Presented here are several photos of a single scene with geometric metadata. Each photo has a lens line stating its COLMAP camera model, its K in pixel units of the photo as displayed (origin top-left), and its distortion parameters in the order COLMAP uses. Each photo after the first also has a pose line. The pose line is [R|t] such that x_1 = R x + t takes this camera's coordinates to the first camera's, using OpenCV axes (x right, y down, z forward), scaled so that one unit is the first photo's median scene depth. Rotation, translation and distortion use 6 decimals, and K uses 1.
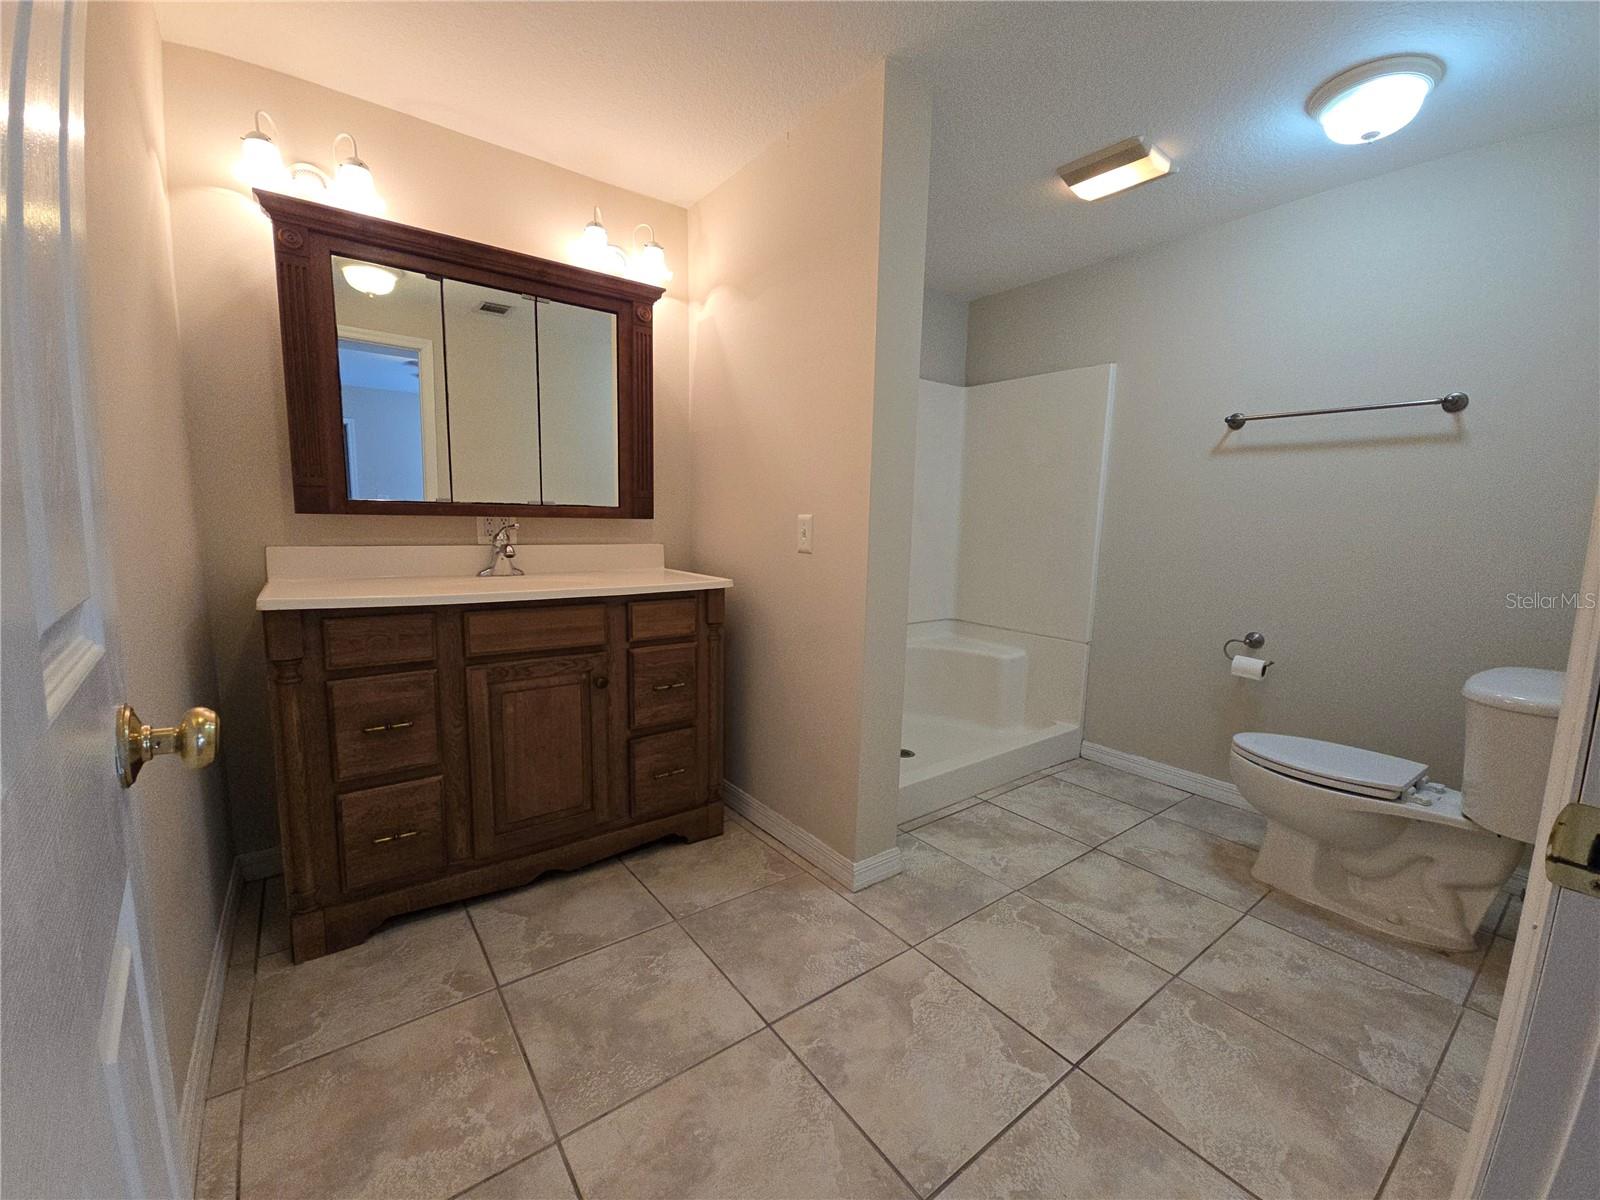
lens RADIAL K [[651.2, 0, 796.9], [0, 651.2, 604.0], [0, 0, 1]] dist [0.001356, -0.004885]
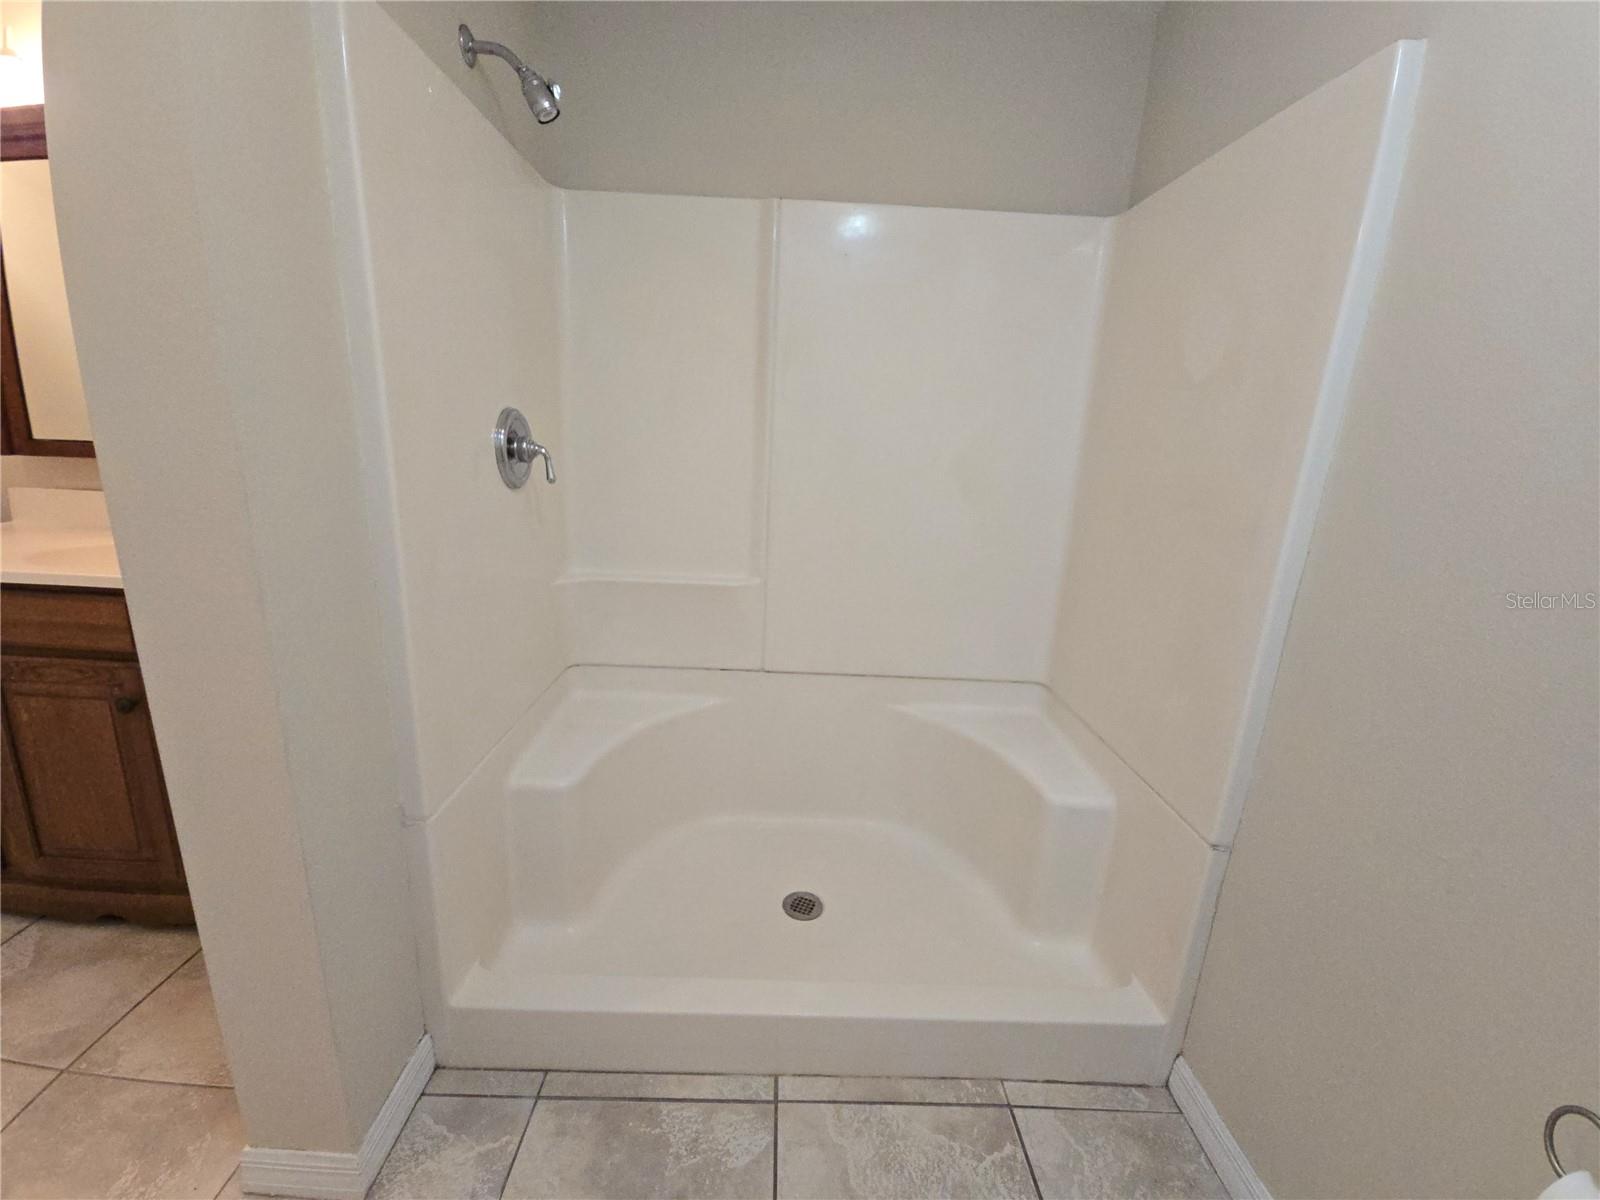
lens RADIAL K [[651.2, 0, 796.9], [0, 651.2, 604.0], [0, 0, 1]] dist [0.001356, -0.004885]
pose [[0.811086, 0.168847, -0.560027, 0.552289], [-0.115320, 0.984799, 0.129897, -0.135430], [0.573447, -0.040775, 0.818227, 0.683207]]
